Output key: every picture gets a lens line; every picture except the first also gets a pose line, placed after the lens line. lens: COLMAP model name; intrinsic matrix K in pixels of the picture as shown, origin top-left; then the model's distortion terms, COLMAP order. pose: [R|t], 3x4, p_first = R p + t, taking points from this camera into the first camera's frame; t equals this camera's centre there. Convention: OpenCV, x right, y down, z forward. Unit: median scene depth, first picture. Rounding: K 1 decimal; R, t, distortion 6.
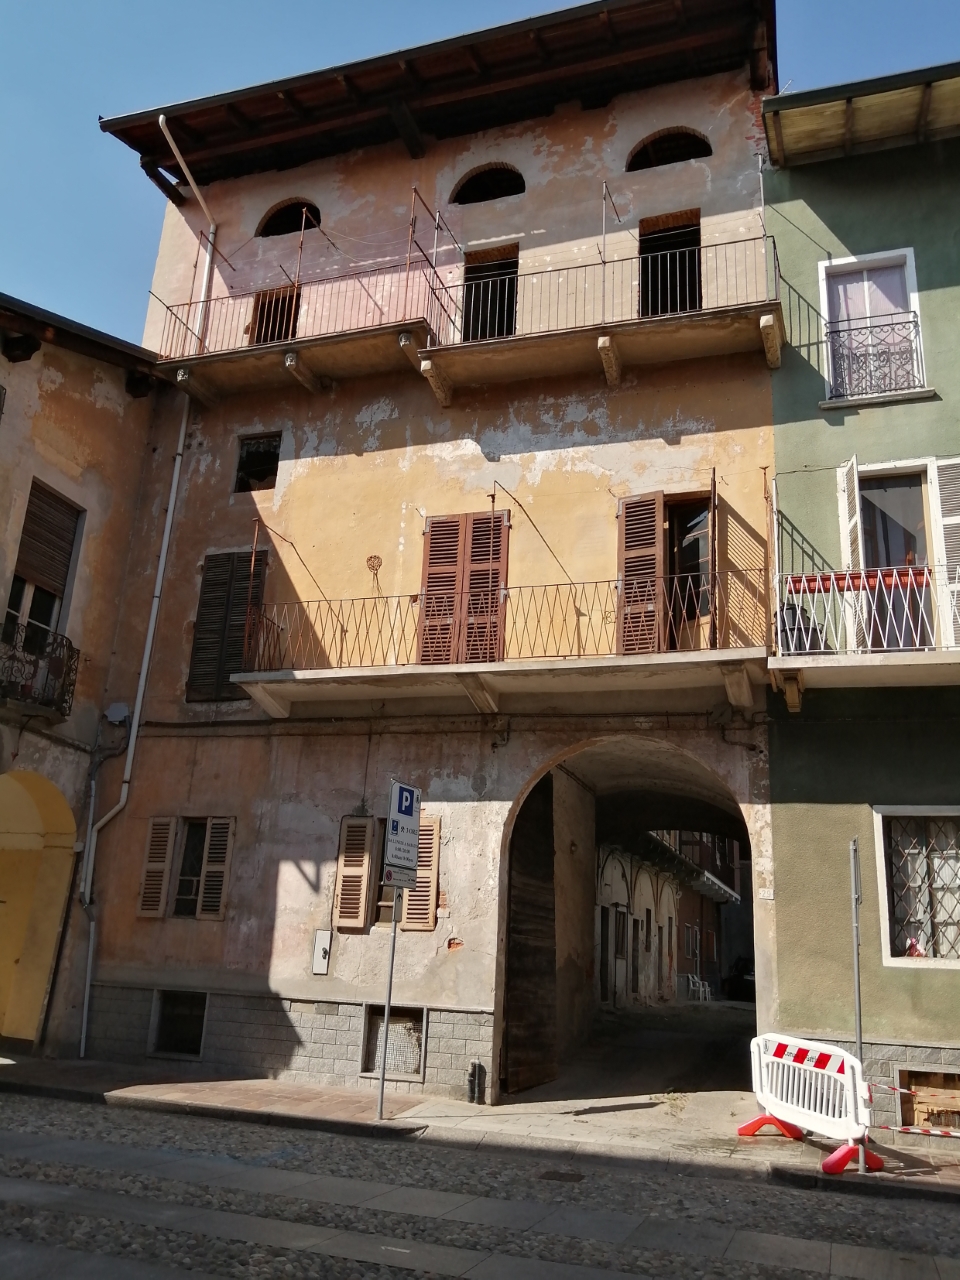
lens RADIAL K [[1043.2, 0, 480.0], [0, 1043.2, 640.0], [0, 0, 1]] dist [0.031449, -0.049716]
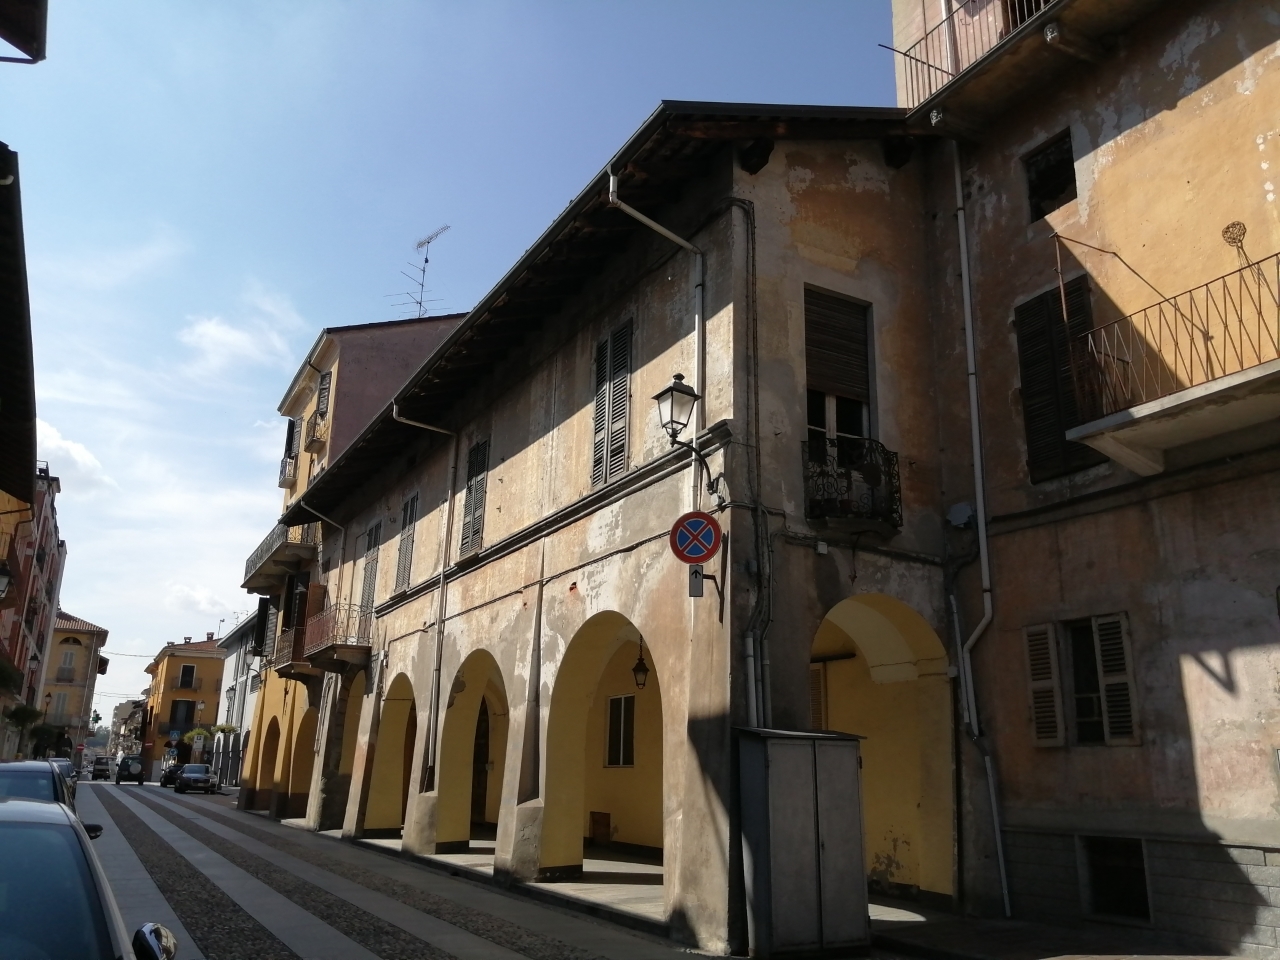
lens RADIAL K [[1043.2, 0, 632.4], [0, 1043.2, 475.4], [0, 0, 1]] dist [0.031449, -0.049716]
pose [[0.729166, -0.228432, -0.645086, 0.022154], [0.220976, 0.970741, -0.093972, 0.062278], [0.647677, -0.074027, 0.758310, 0.179961]]
